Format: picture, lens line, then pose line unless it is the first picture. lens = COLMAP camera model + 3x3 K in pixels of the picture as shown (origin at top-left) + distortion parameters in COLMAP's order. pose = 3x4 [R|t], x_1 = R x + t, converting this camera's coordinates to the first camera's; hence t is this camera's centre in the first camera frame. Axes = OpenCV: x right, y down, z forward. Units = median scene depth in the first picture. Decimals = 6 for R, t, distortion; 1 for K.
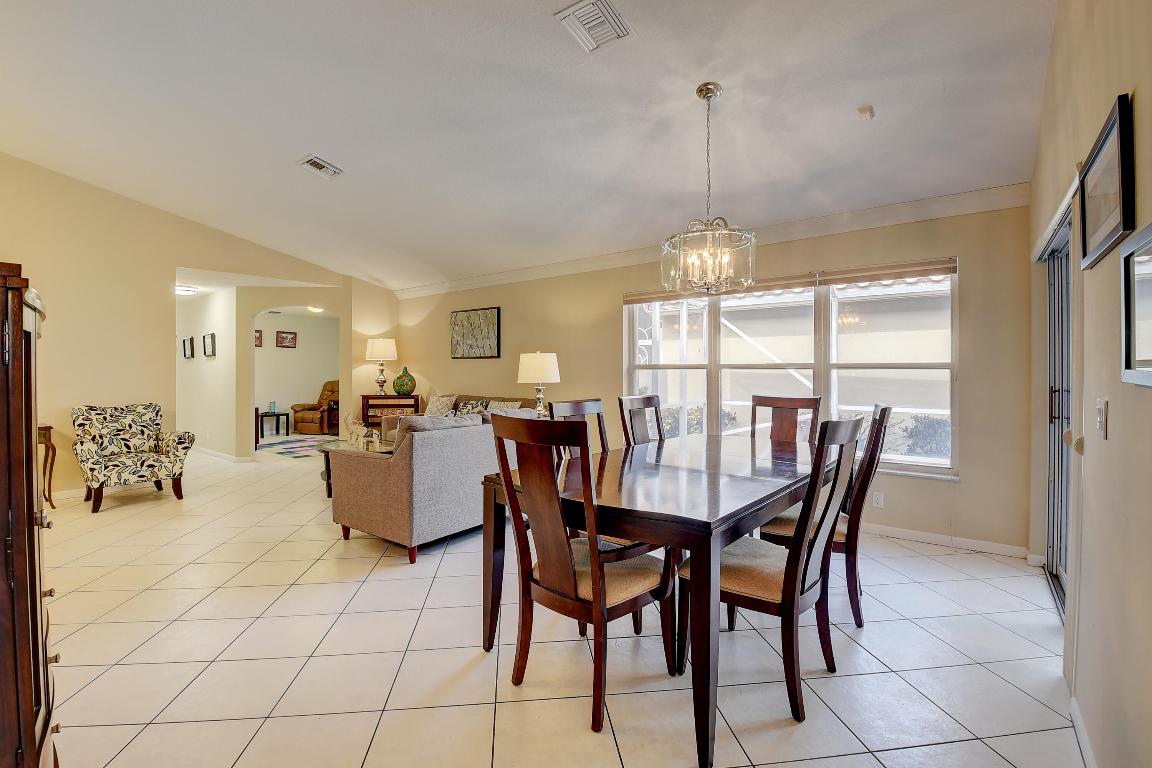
lens RADIAL K [[509.6, 0, 585.6], [0, 509.6, 368.2], [0, 0, 1]] dist [0.000662, -0.024296]
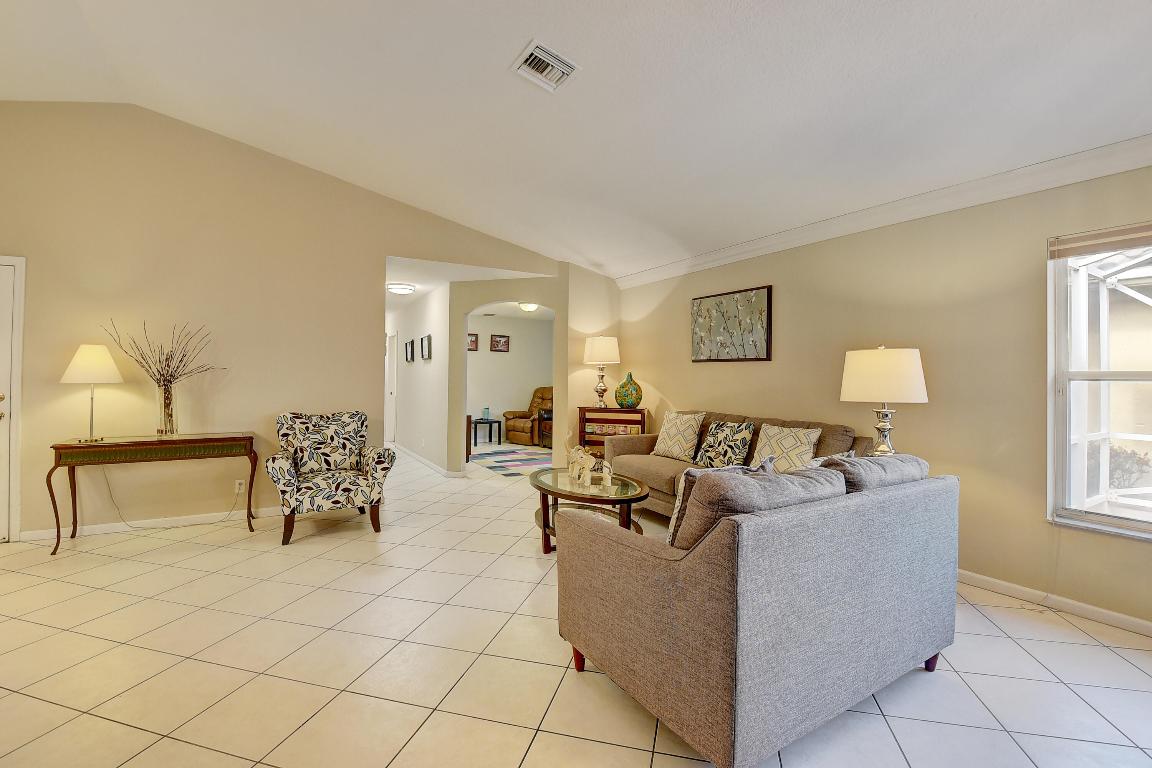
lens RADIAL K [[509.6, 0, 585.6], [0, 509.6, 368.2], [0, 0, 1]] dist [0.000662, -0.024296]
pose [[0.932744, 0.005656, -0.360495, -0.168232], [-0.010803, 0.999866, -0.012265, 0.001518], [0.360378, 0.015334, 0.932680, 0.300409]]
